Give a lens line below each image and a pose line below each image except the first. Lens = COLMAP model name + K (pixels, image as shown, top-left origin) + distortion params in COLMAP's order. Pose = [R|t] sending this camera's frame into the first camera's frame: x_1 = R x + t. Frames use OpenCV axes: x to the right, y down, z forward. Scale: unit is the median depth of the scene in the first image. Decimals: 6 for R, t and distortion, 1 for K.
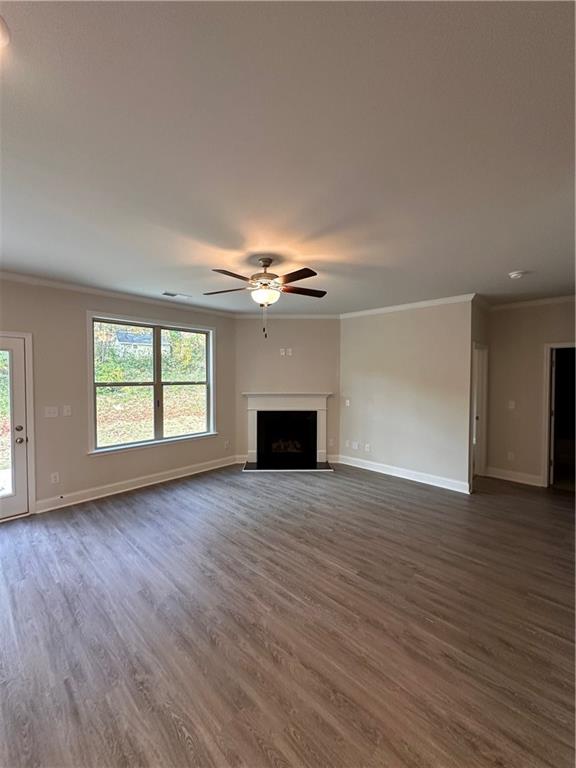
lens RADIAL K [[304.0, 0, 289.3], [0, 304.0, 384.8], [0, 0, 1]] dist [-0.005416, 0.000825]
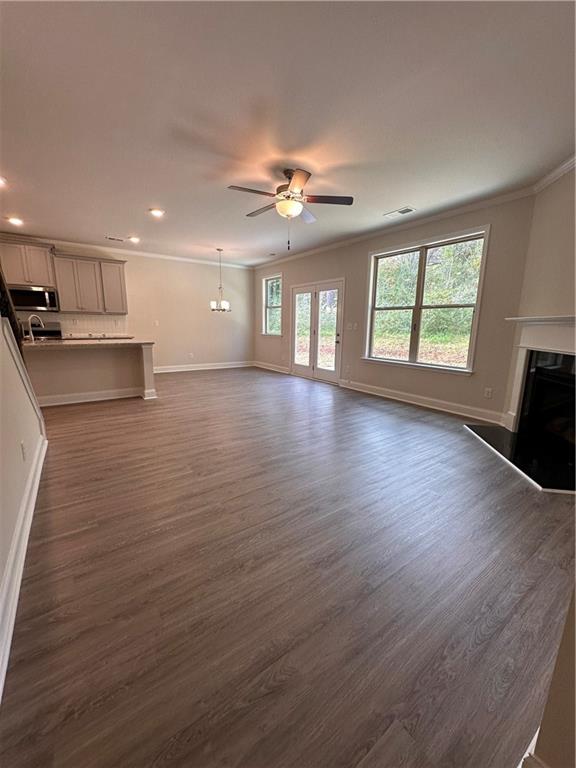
lens RADIAL K [[304.0, 0, 286.0], [0, 304.0, 384.2], [0, 0, 1]] dist [-0.005416, 0.000825]
pose [[-0.194400, 0.184857, -0.963347, 0.898043], [-0.043827, 0.979465, 0.196794, 0.089704], [0.979943, 0.080478, -0.182306, 1.031259]]
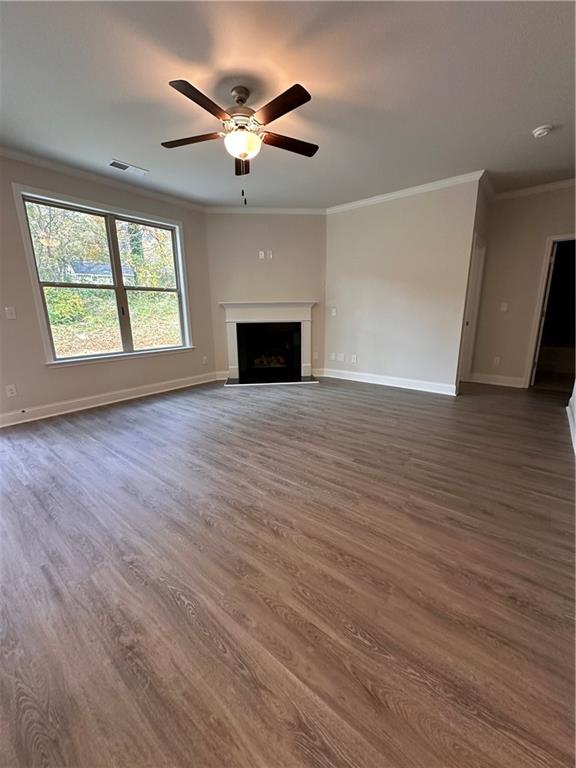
lens RADIAL K [[304.0, 0, 289.4], [0, 304.0, 384.5], [0, 0, 1]] dist [-0.005416, 0.000825]
pose [[0.996896, -0.031752, 0.072047, -0.028722], [0.016271, 0.978407, 0.206046, 0.128323], [-0.077034, -0.204234, 0.975886, 0.083770]]
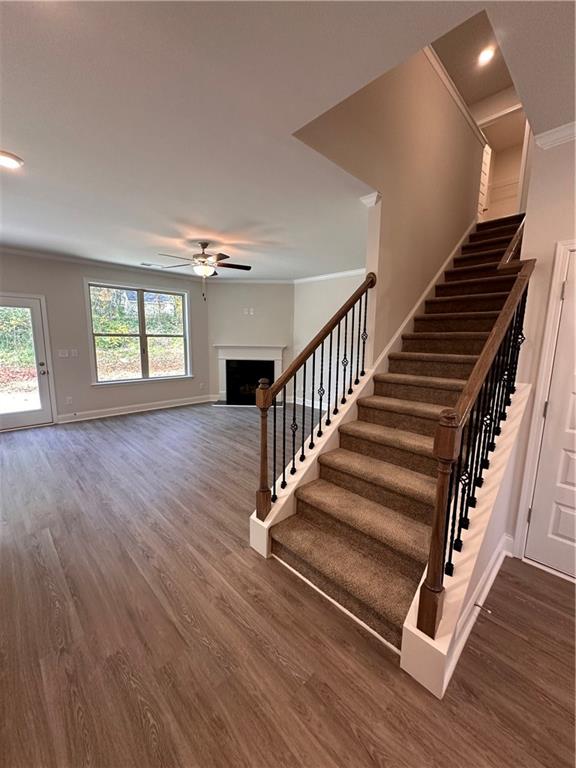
lens RADIAL K [[304.0, 0, 290.1], [0, 304.0, 385.4], [0, 0, 1]] dist [-0.005416, 0.000825]
pose [[0.999224, 0.020550, -0.033599, 0.317148], [-0.016081, 0.991610, 0.128258, 0.041624], [0.035953, -0.127618, 0.991172, -0.374199]]
